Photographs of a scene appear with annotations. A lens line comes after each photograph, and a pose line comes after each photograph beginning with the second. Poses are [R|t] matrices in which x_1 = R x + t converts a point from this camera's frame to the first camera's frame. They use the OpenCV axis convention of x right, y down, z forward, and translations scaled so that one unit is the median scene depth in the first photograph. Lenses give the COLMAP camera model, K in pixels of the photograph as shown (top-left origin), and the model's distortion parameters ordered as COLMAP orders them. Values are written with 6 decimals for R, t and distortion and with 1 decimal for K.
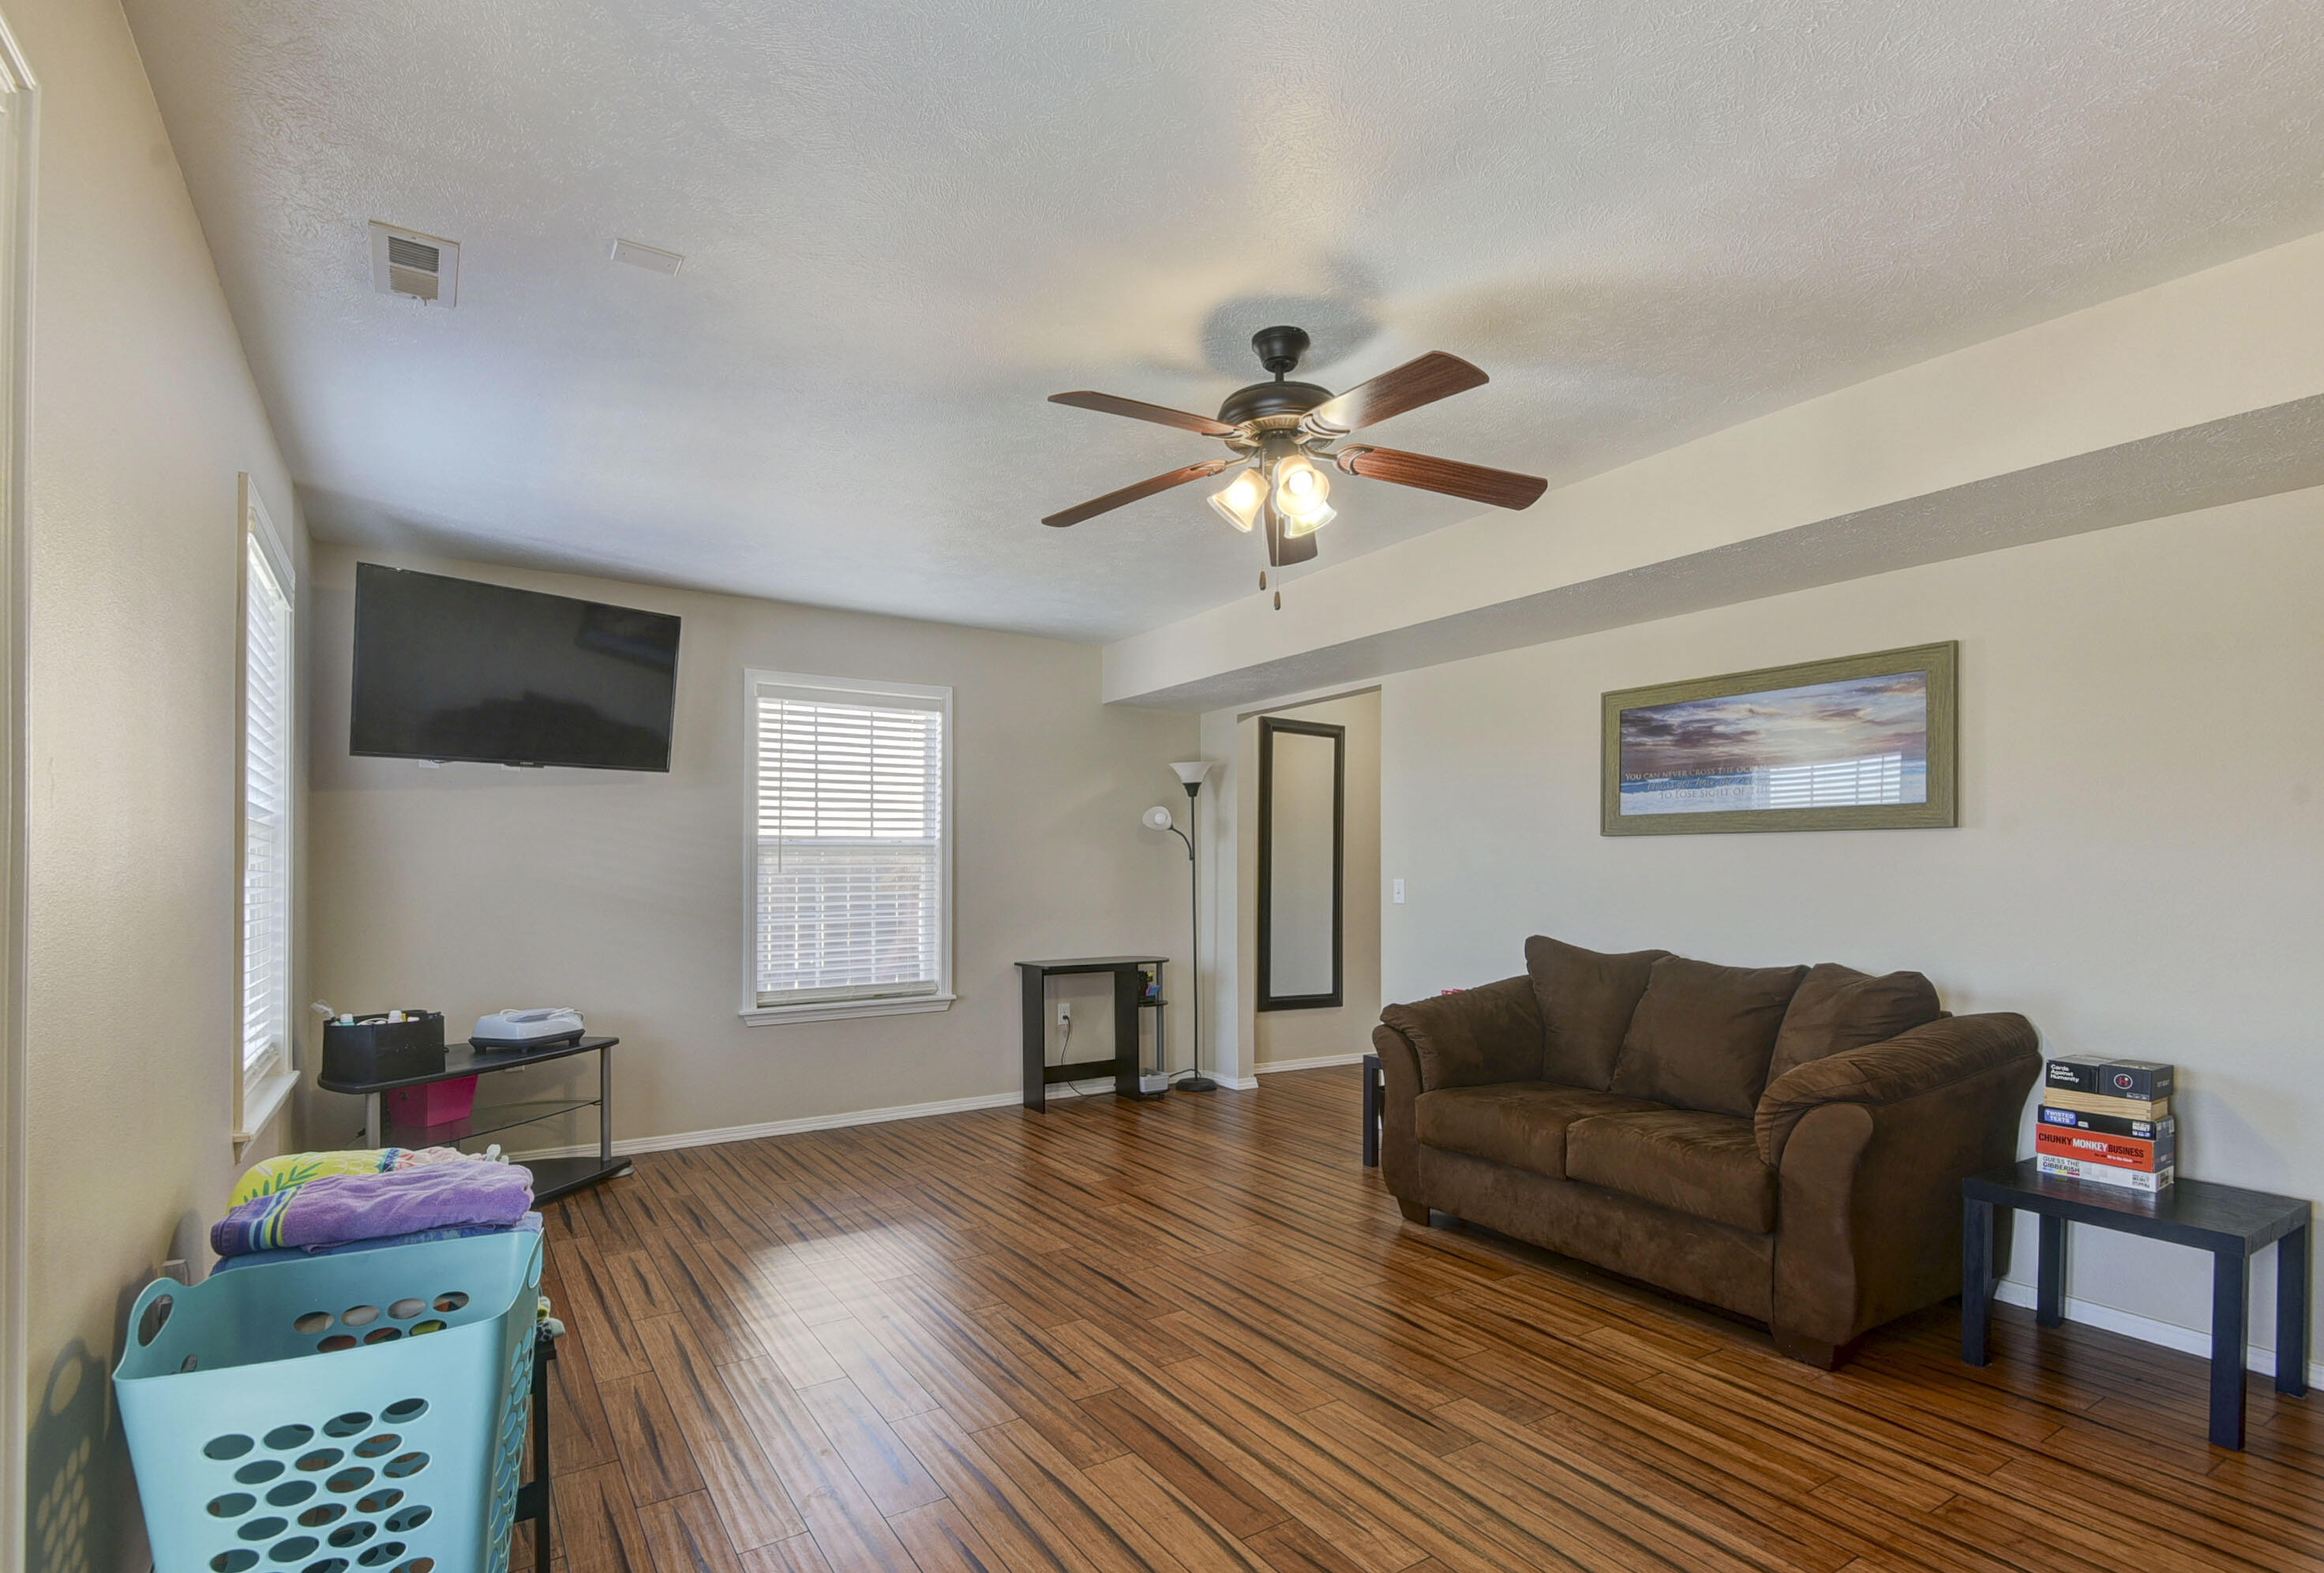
lens RADIAL K [[1092.7, 0, 1125.7], [0, 1092.7, 876.7], [0, 0, 1]] dist [0.013401, -0.003239]
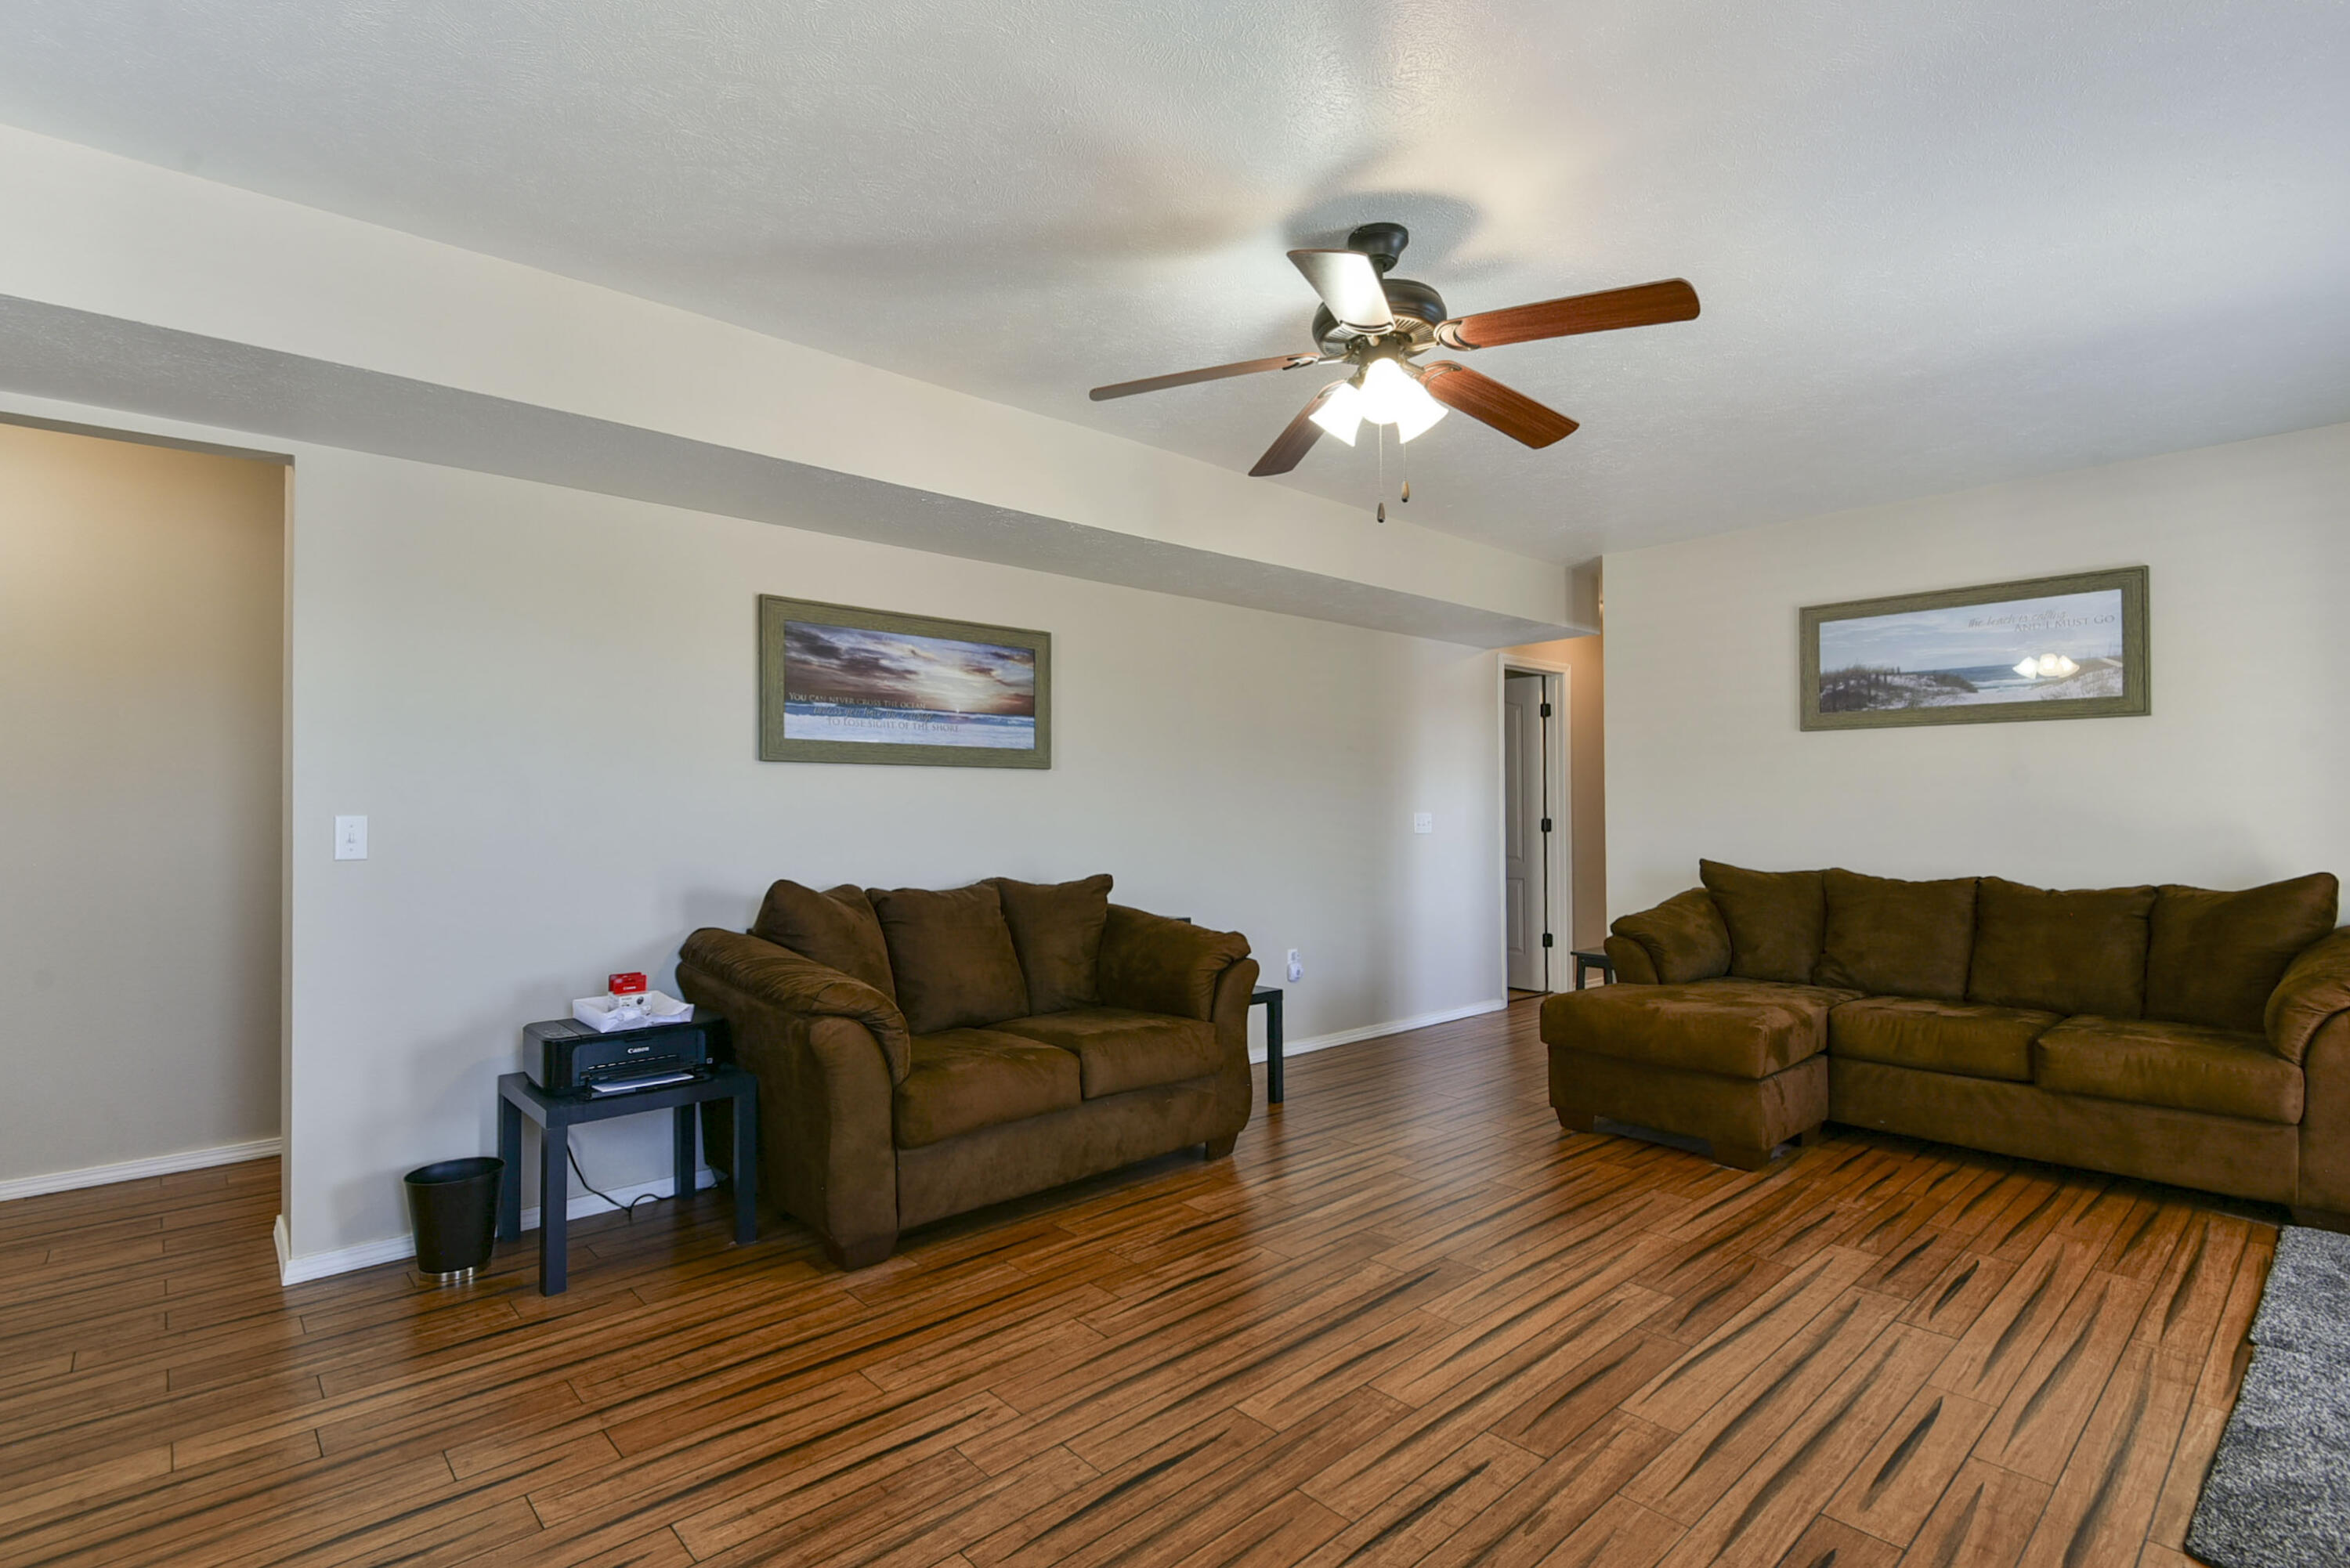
lens RADIAL K [[1104.9, 0, 1175.6], [0, 1104.9, 790.4], [0, 0, 1]] dist [0.013401, -0.003239]
pose [[-0.174058, 0.007241, 0.984709, -0.545996], [0.003913, 0.999970, -0.006661, -0.007531], [-0.984728, 0.002693, -0.174081, 0.949602]]
